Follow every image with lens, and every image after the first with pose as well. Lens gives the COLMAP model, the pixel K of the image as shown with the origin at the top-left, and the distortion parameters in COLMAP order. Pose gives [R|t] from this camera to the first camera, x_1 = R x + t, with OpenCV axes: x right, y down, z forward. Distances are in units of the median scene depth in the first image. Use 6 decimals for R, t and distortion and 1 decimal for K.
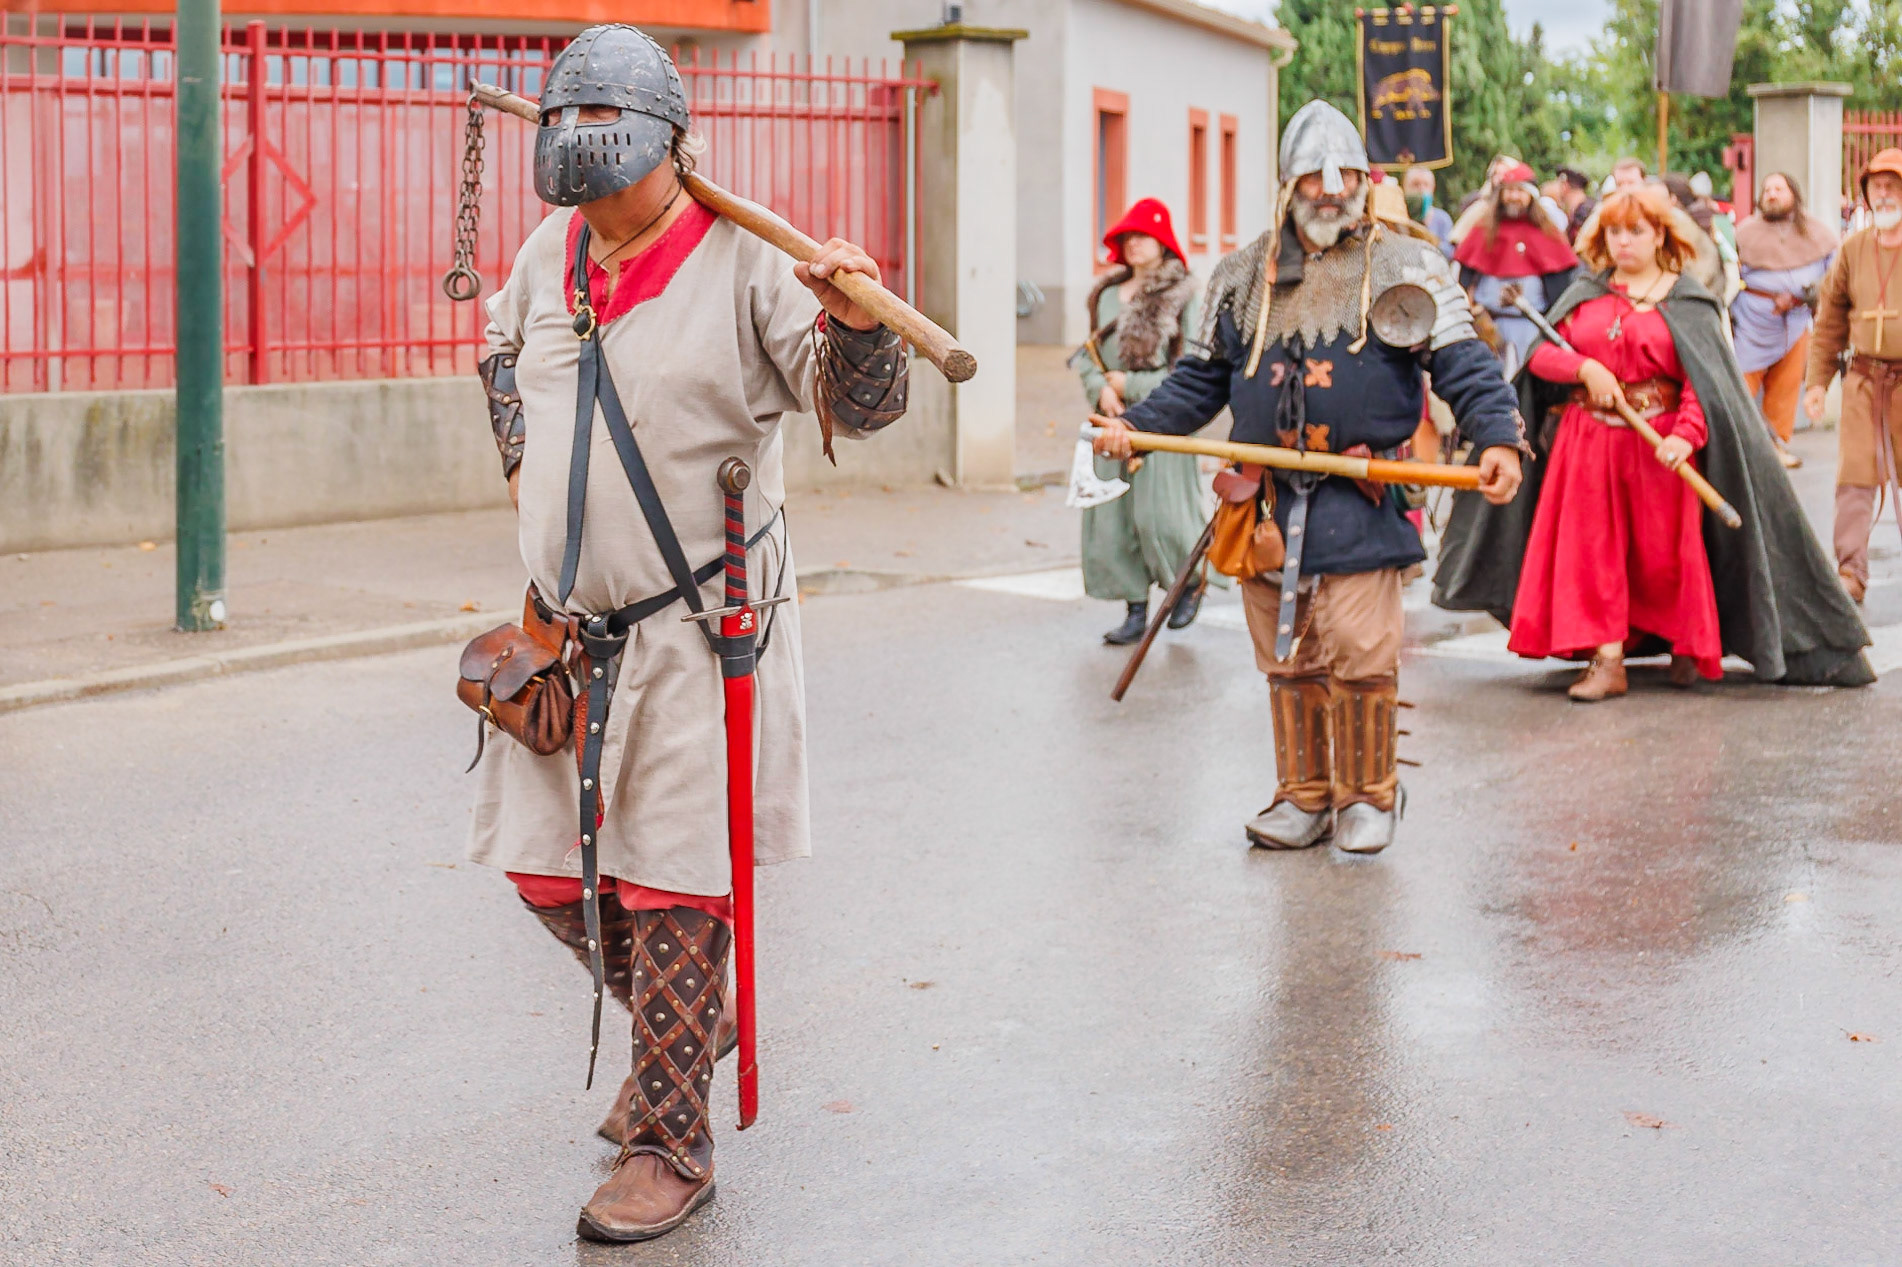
lens RADIAL K [[2902.1, 0, 627.8], [0, 2902.1, 416.0], [0, 0, 1]] dist [-0.001147, -0.032975]
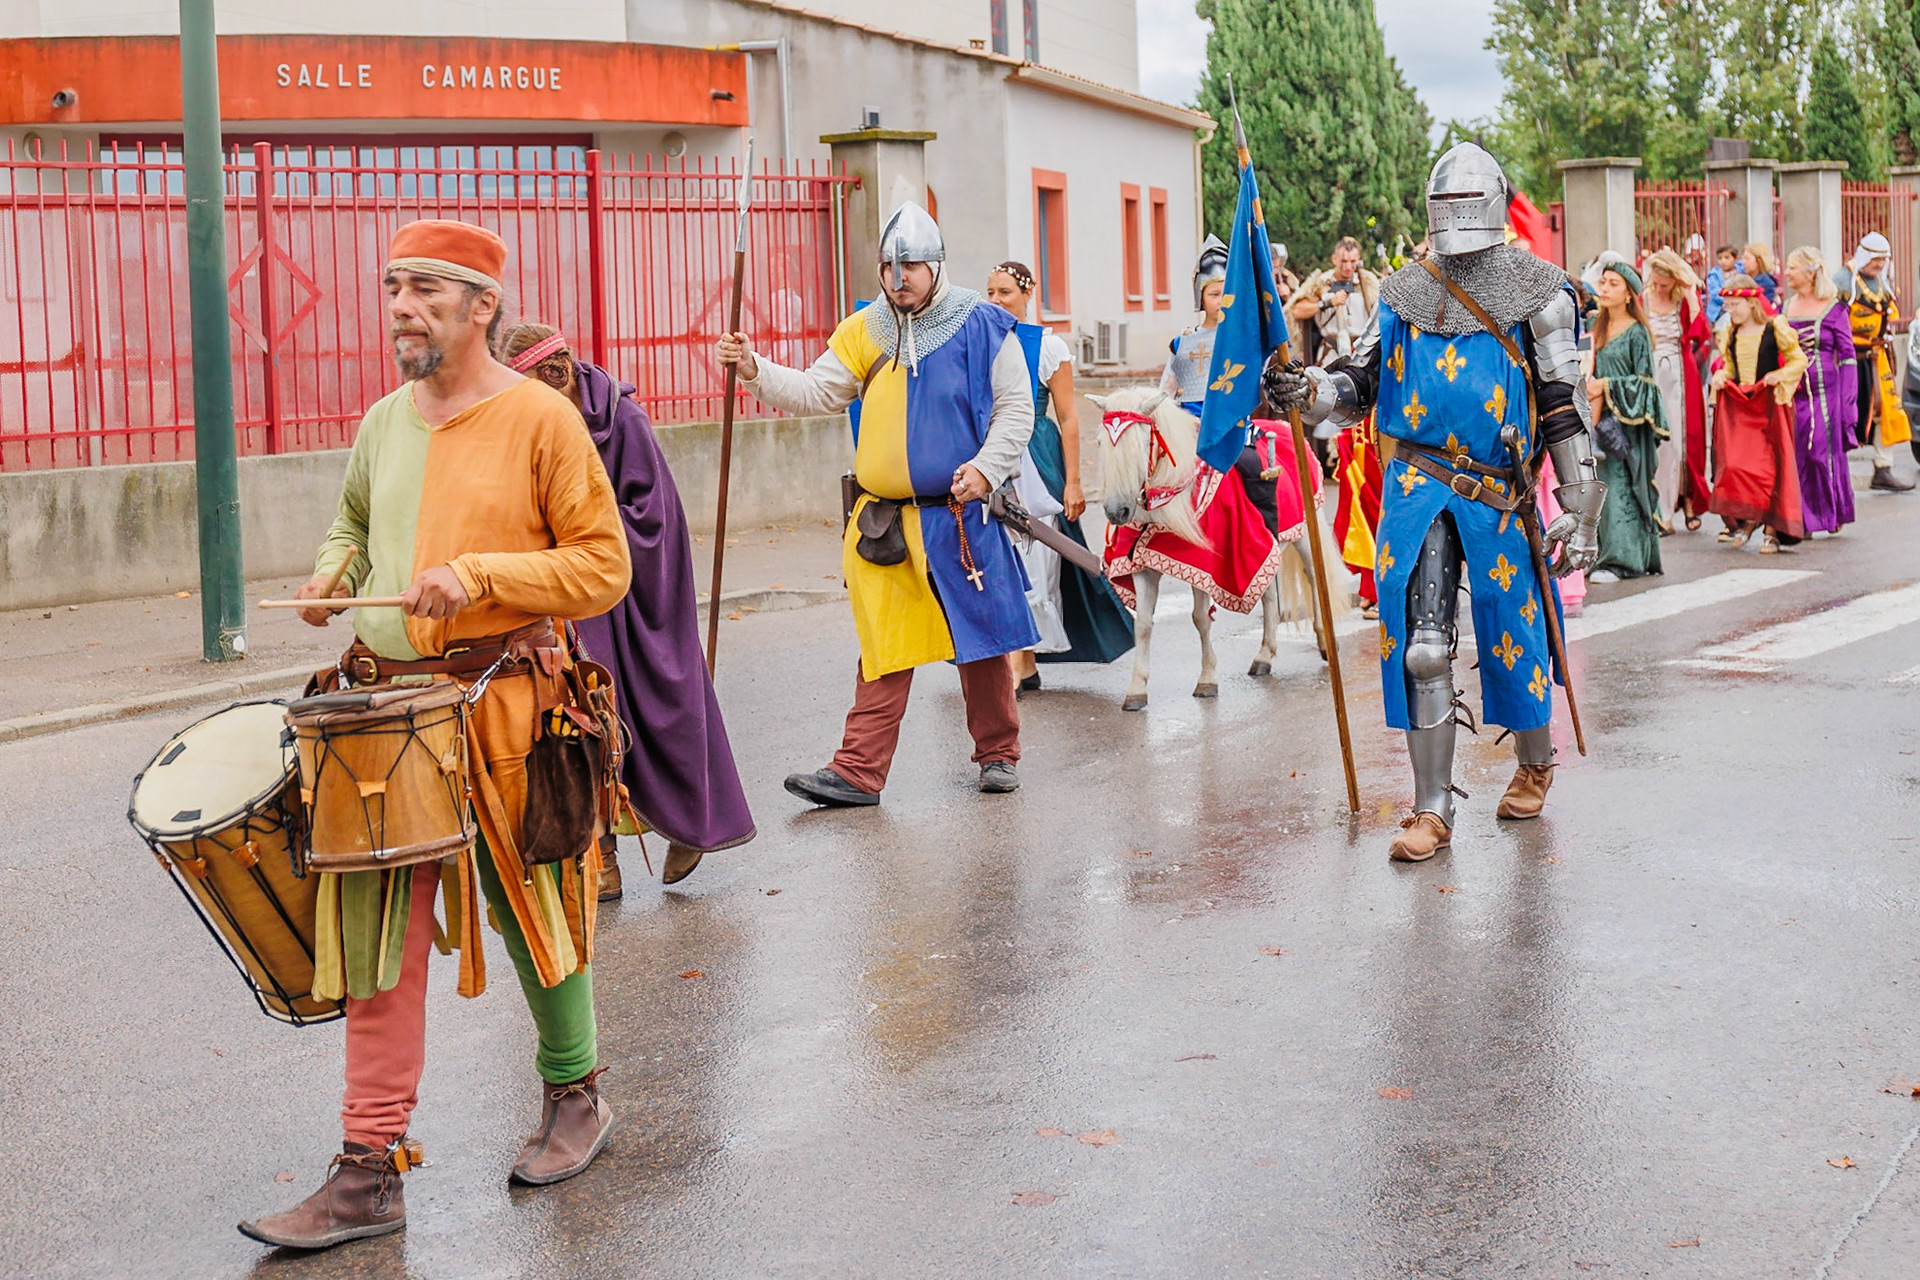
lens RADIAL K [[2655.7, 0, 989.6], [0, 2655.7, 511.2], [0, 0, 1]] dist [-0.011741, 0.029483]
pose [[0.992006, -0.036081, 0.120924, 0.023353], [0.033900, 0.999224, 0.020045, 0.000671], [-0.121553, -0.015786, 0.992459, -0.081836]]
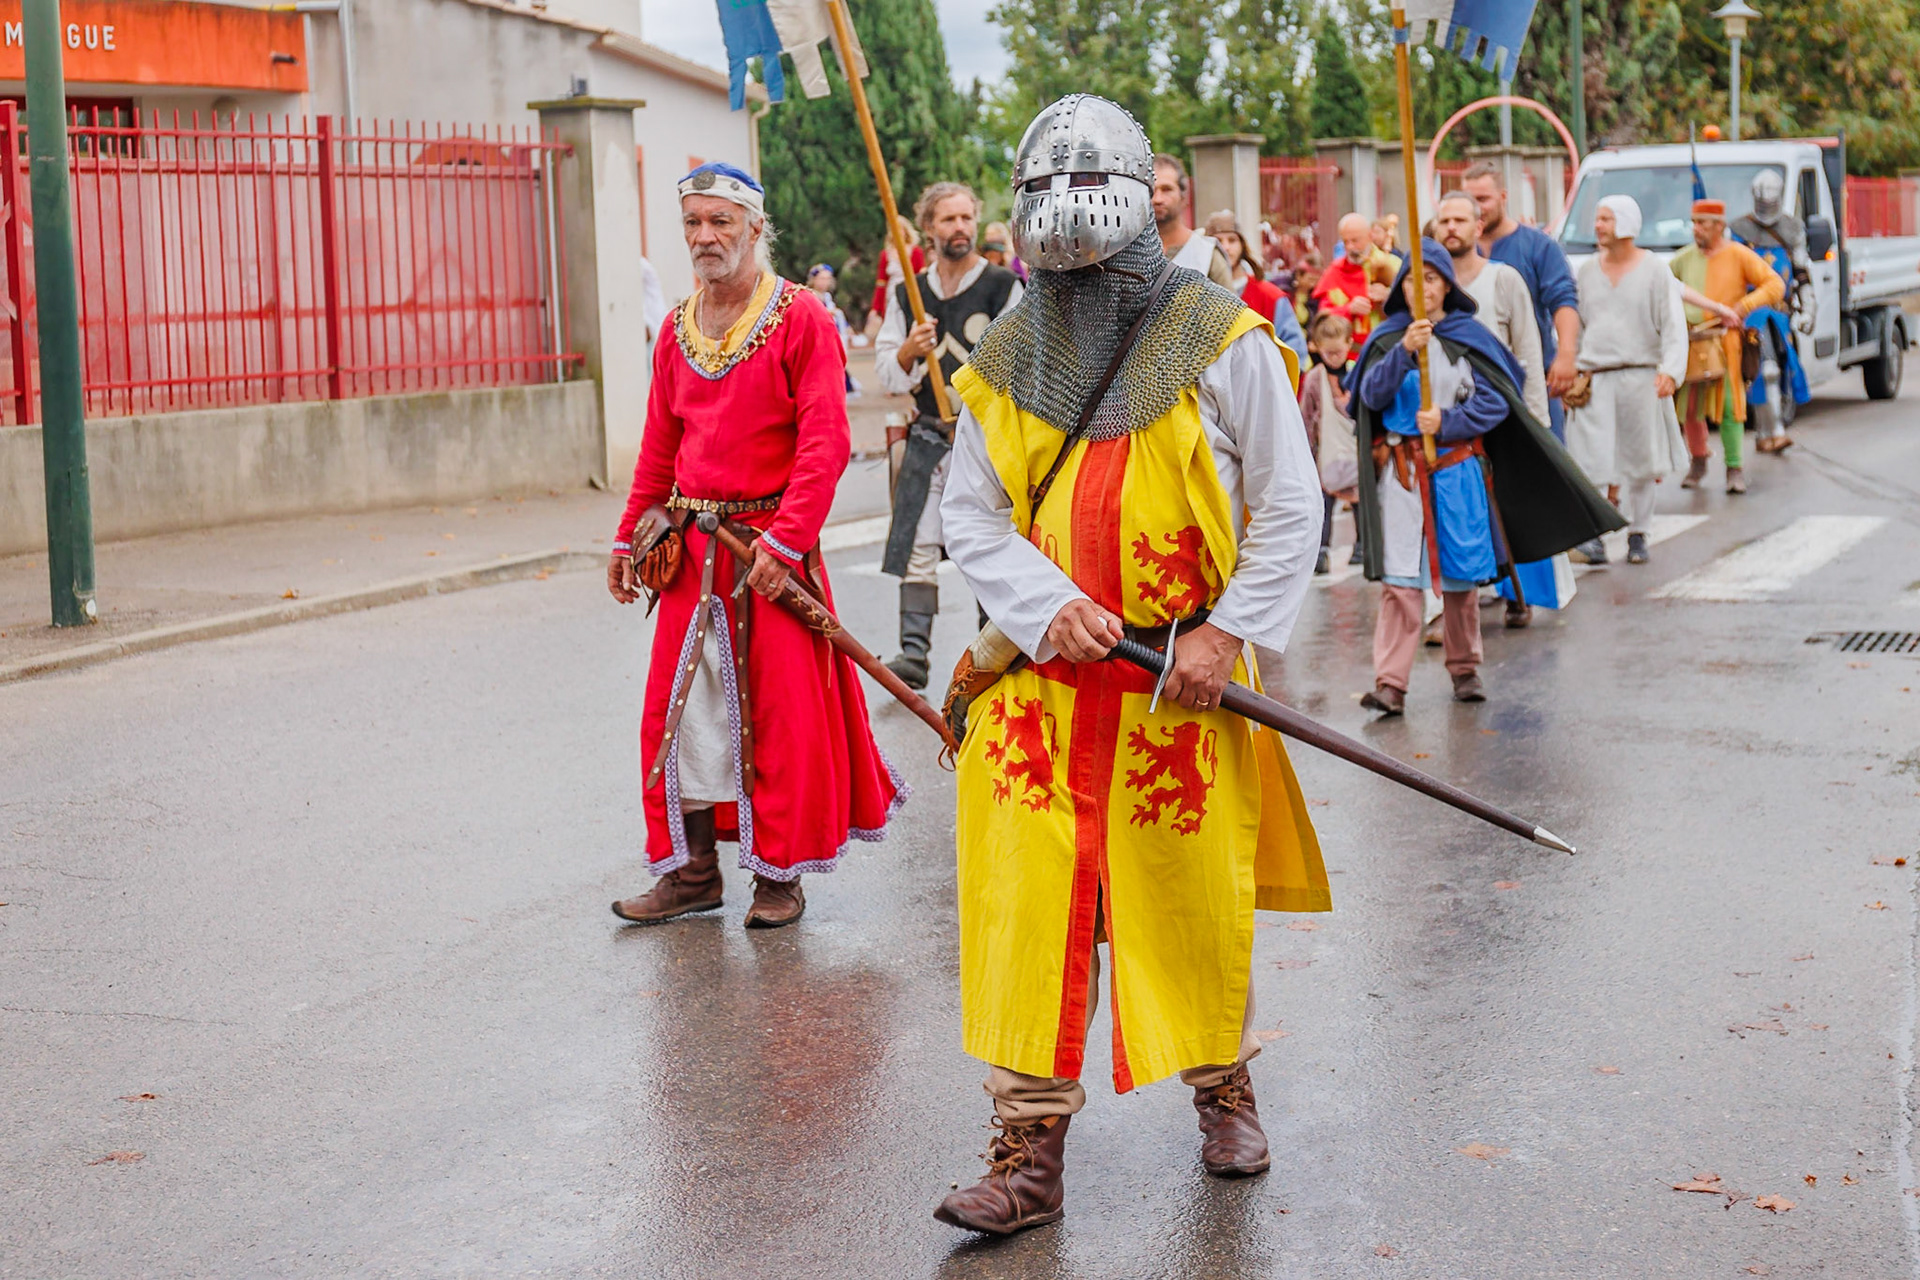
lens RADIAL K [[2833.3, 0, 1109.4], [0, 2833.3, 538.5], [0, 0, 1]] dist [-0.011785, 0.015986]
pose [[0.933740, -0.059438, 0.352982, -0.104100], [0.048732, 0.998044, 0.039148, 0.009103], [-0.354618, -0.019353, 0.934811, -0.148842]]
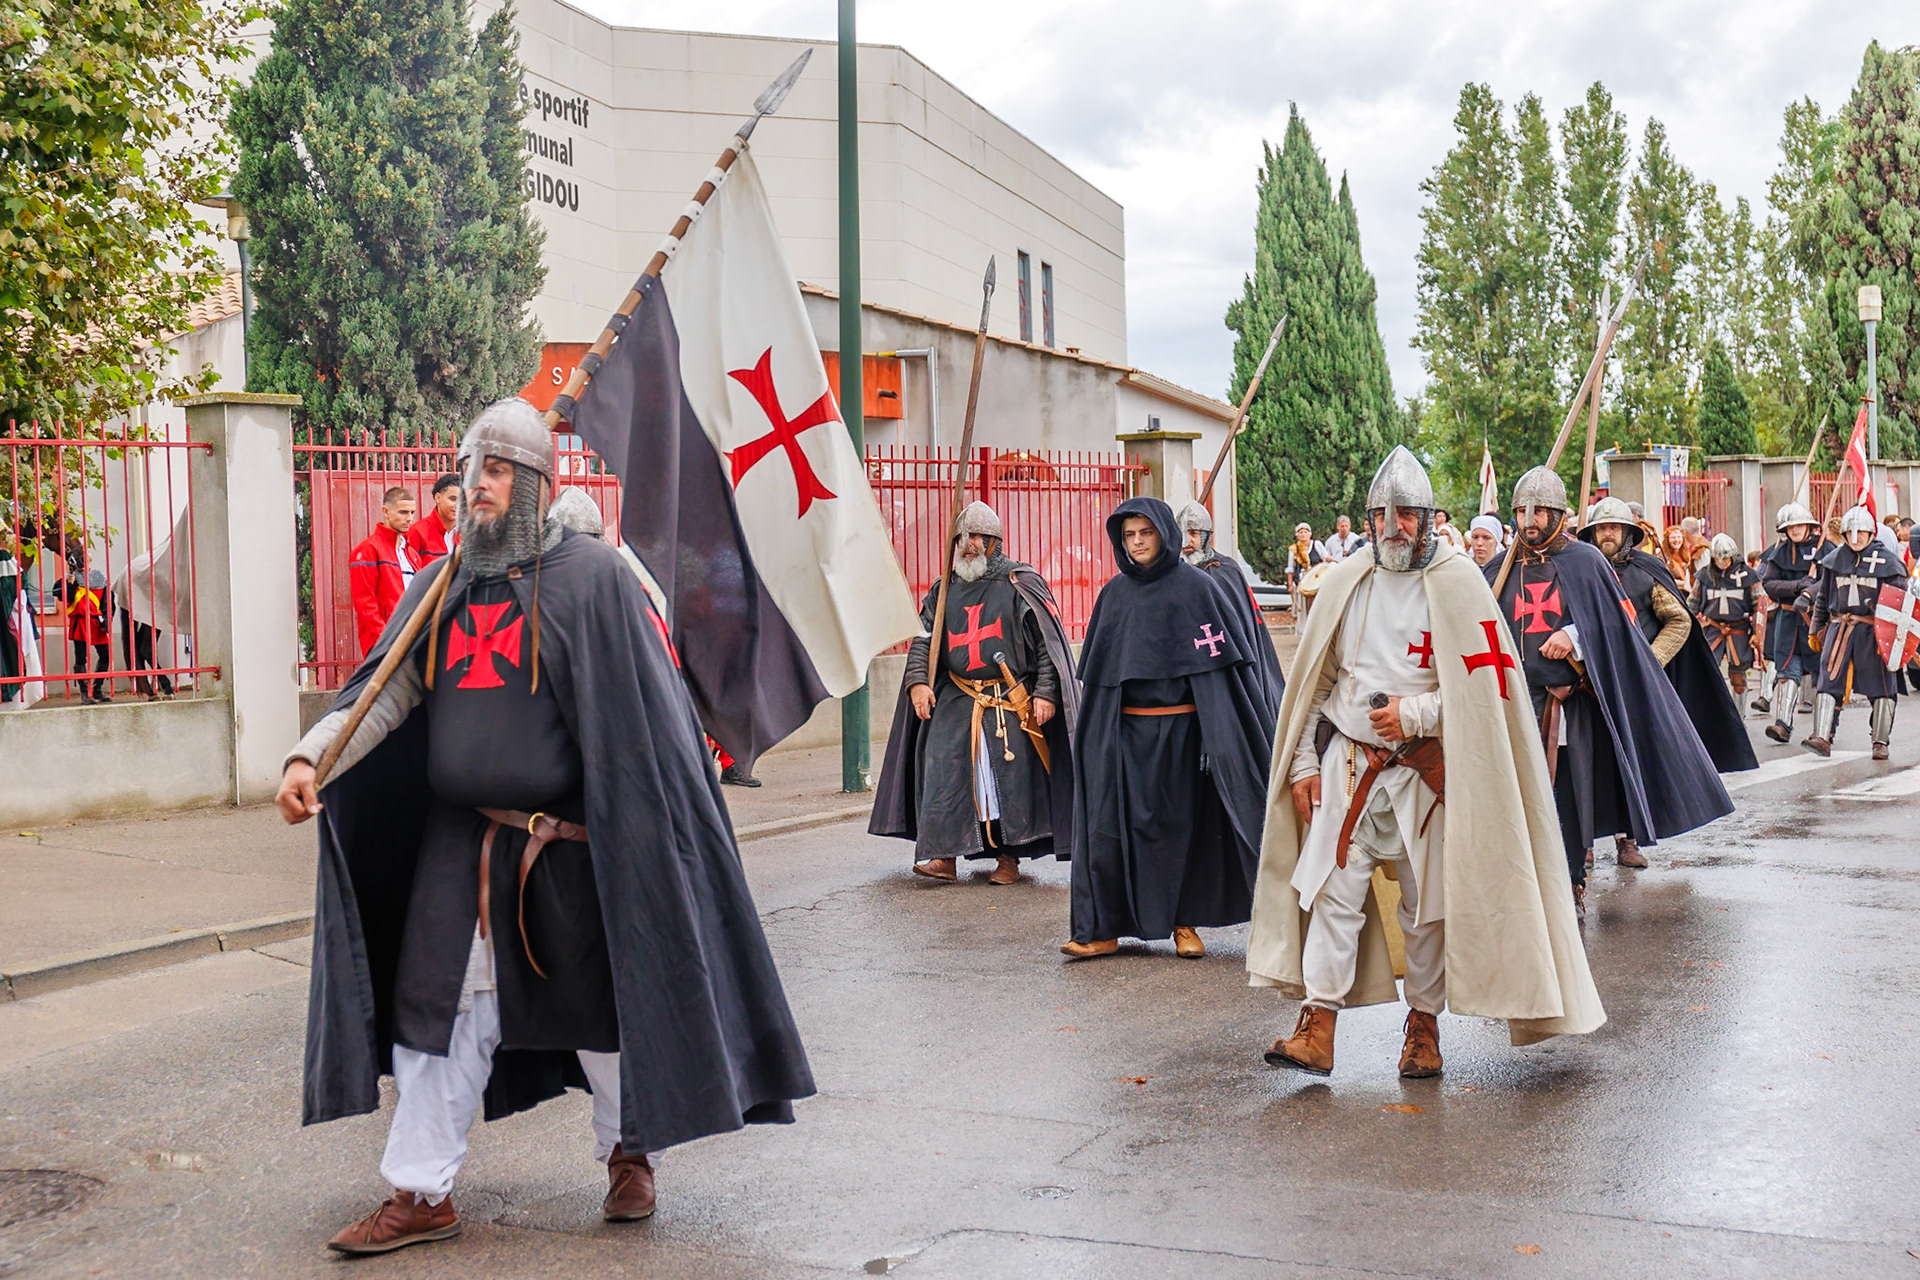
lens RADIAL K [[2507.6, 0, 1001.2], [0, 2507.6, 613.1], [0, 0, 1]] dist [0.008016, -0.027406]
pose [[0.986069, -0.022685, 0.164784, -0.203511], [0.029840, 0.998710, -0.041073, 0.019884], [-0.163640, 0.045418, 0.985474, -0.345072]]
